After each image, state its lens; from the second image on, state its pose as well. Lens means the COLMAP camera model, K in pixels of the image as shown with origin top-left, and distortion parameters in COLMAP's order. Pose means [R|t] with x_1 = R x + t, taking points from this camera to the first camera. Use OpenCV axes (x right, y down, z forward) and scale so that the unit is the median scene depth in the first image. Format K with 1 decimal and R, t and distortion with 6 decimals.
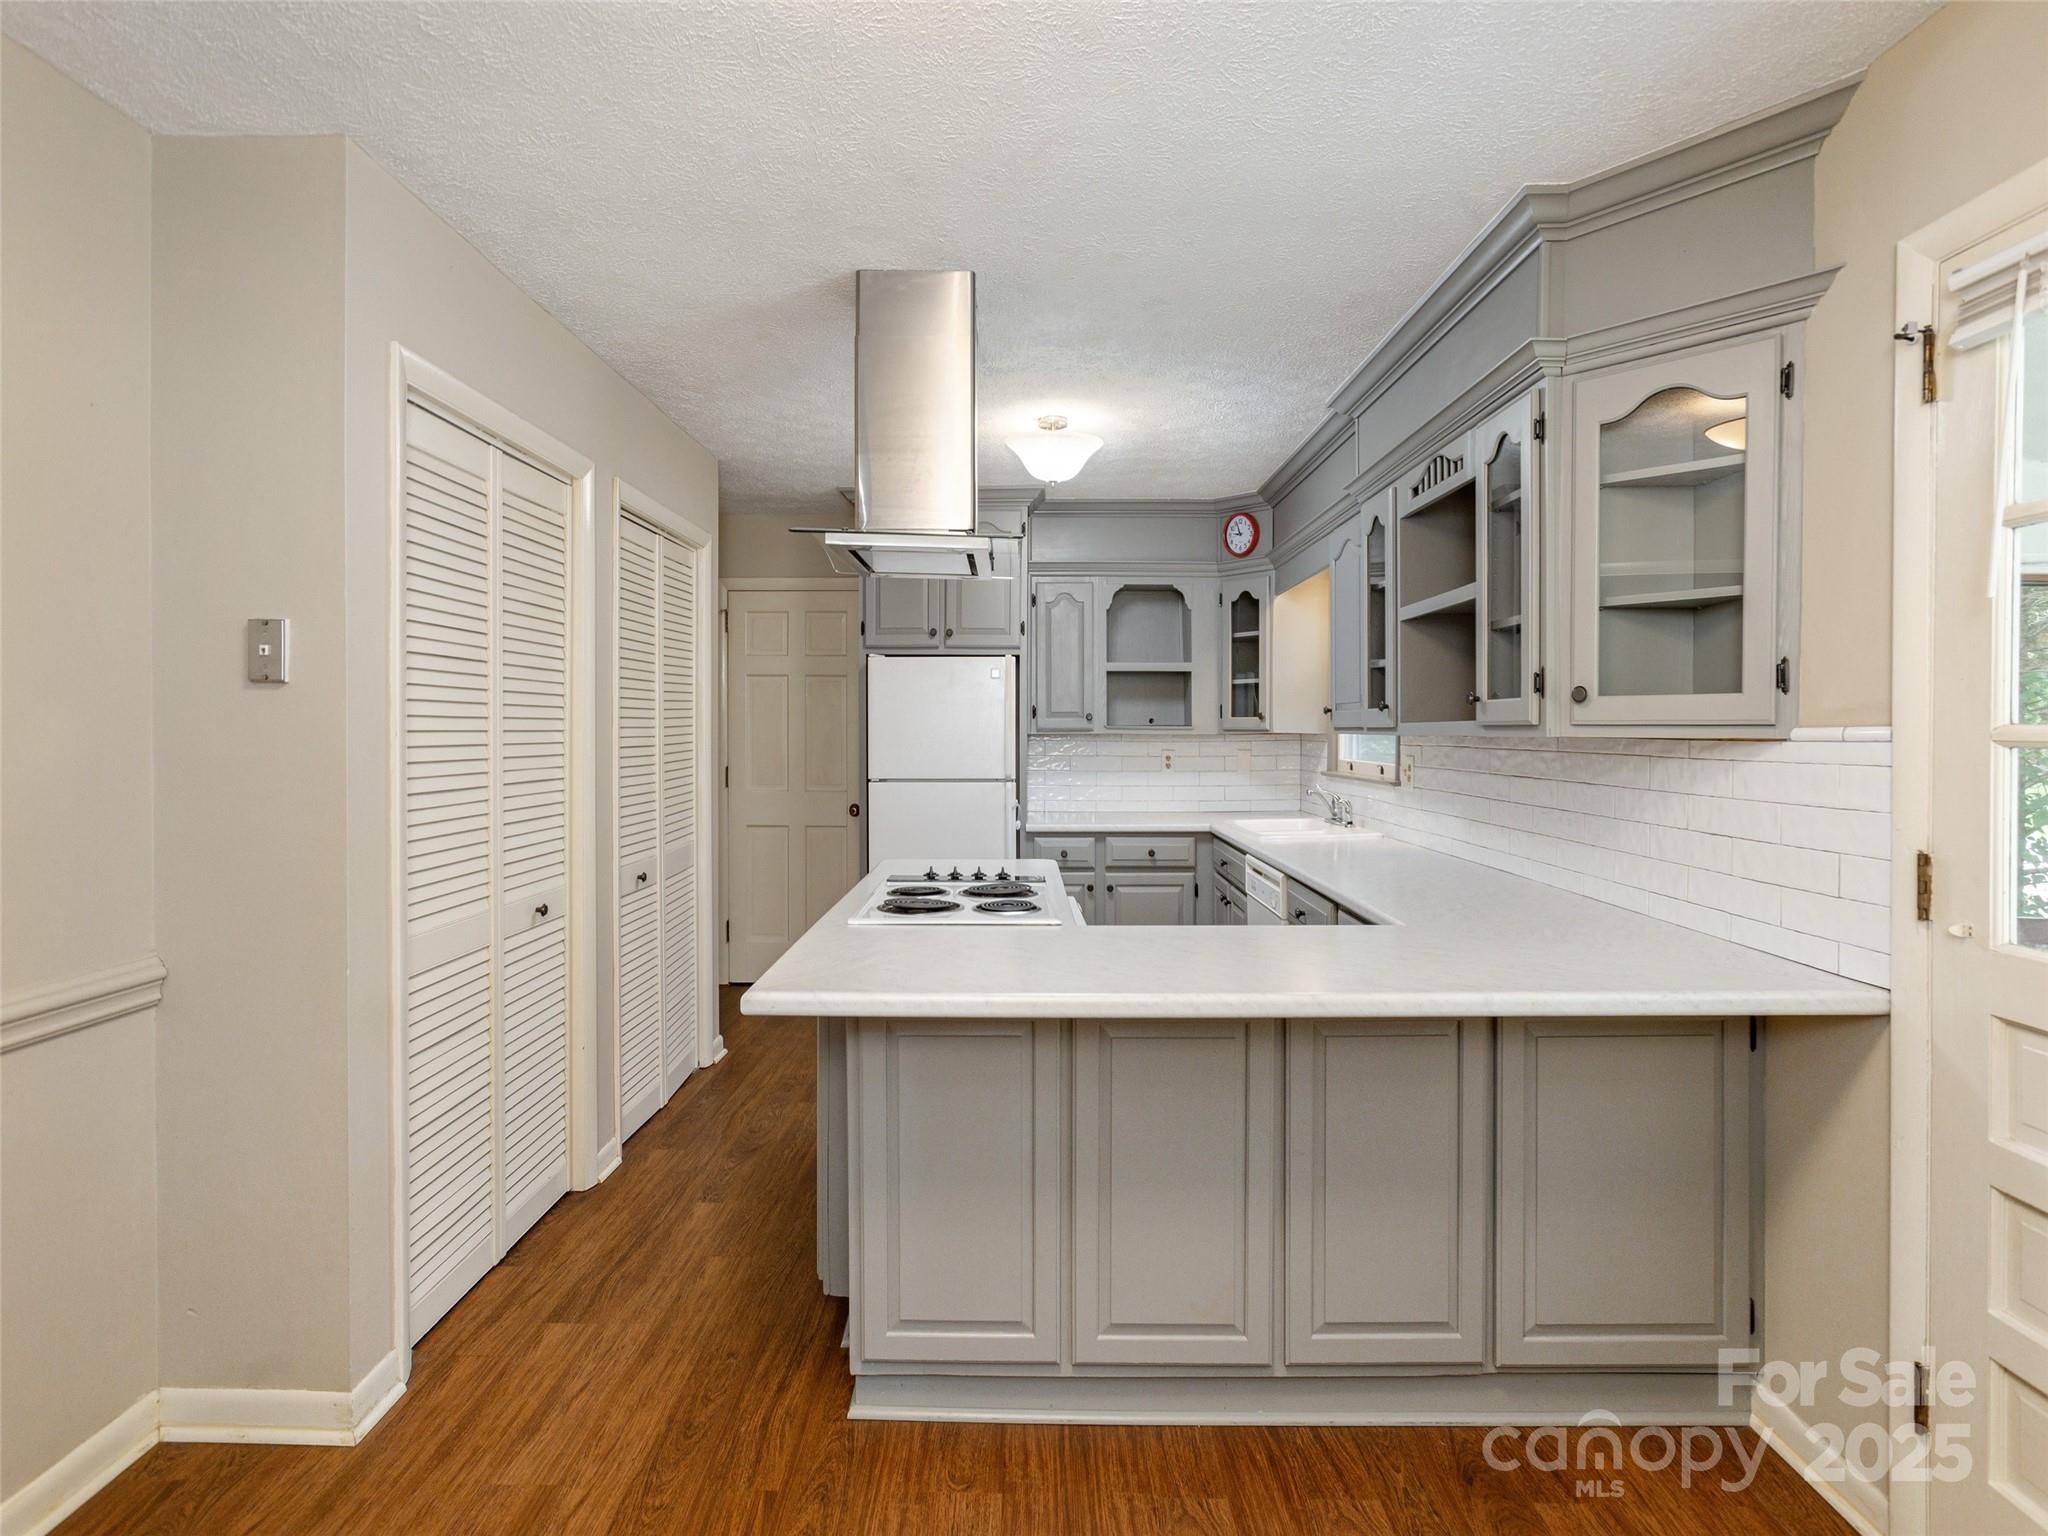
lens RADIAL K [[1013.9, 0, 1009.2], [0, 1013.9, 736.6], [0, 0, 1]] dist [-0.045100, 0.022396]
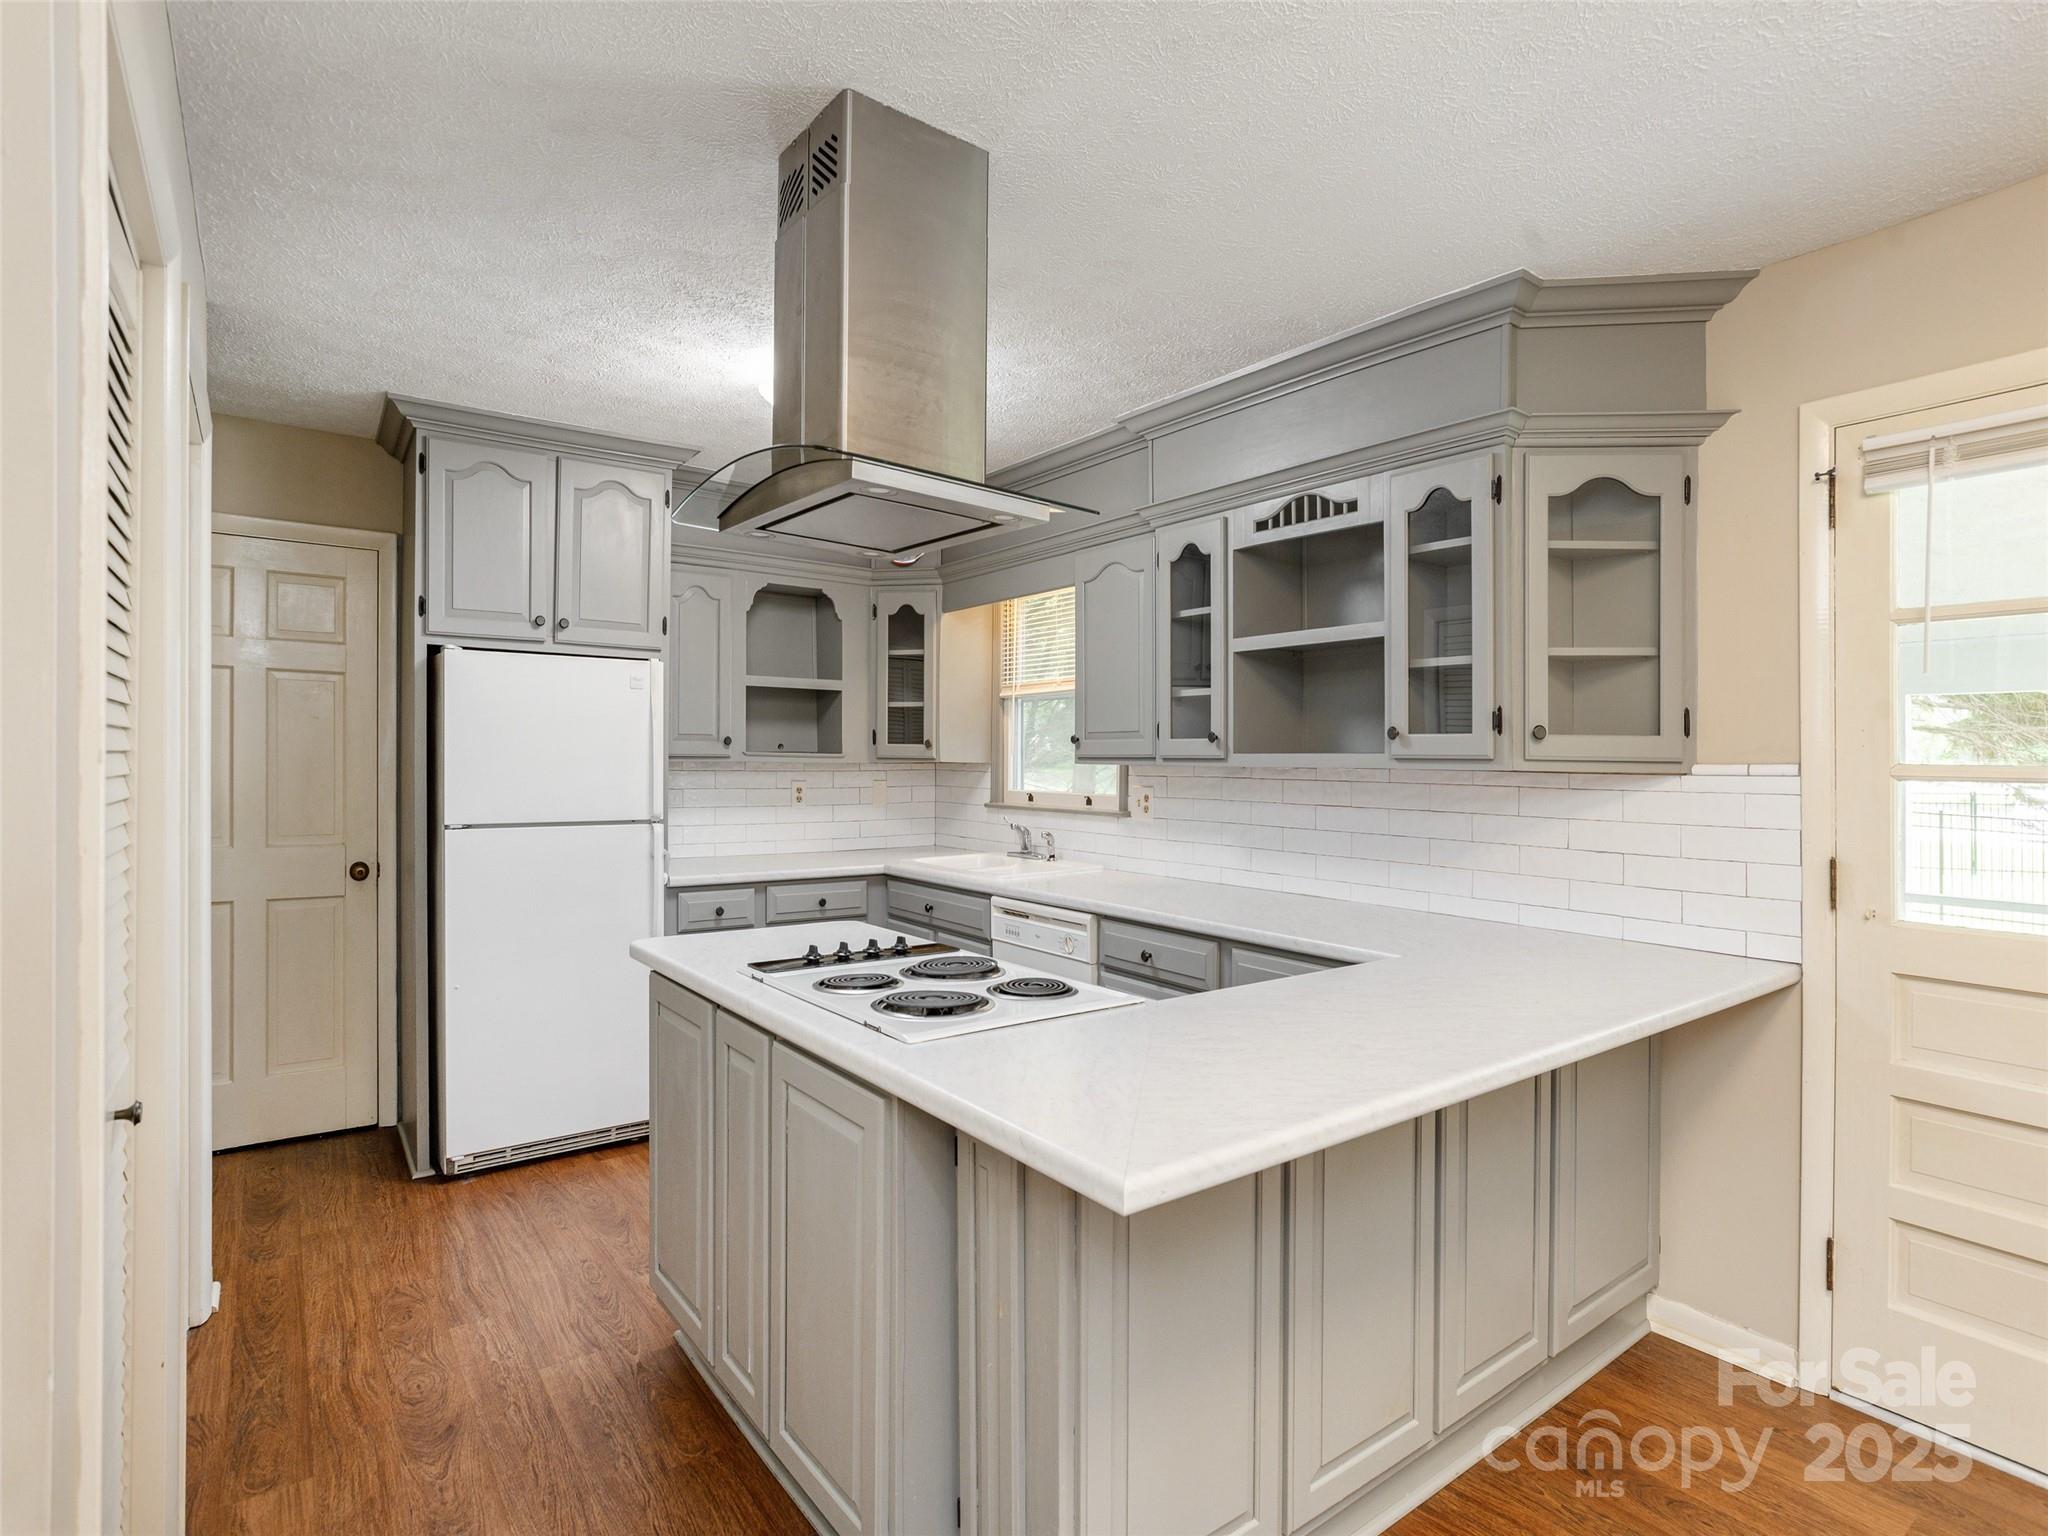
lens RADIAL K [[1059.9, 0, 1089.0], [0, 1059.9, 763.3], [0, 0, 1]] dist [-0.048291, 0.000534]
pose [[0.783843, 0.004302, 0.620944, -0.246332], [-0.004681, 0.999989, -0.001018, -0.002123], [-0.620941, -0.002108, 0.783855, 0.172556]]
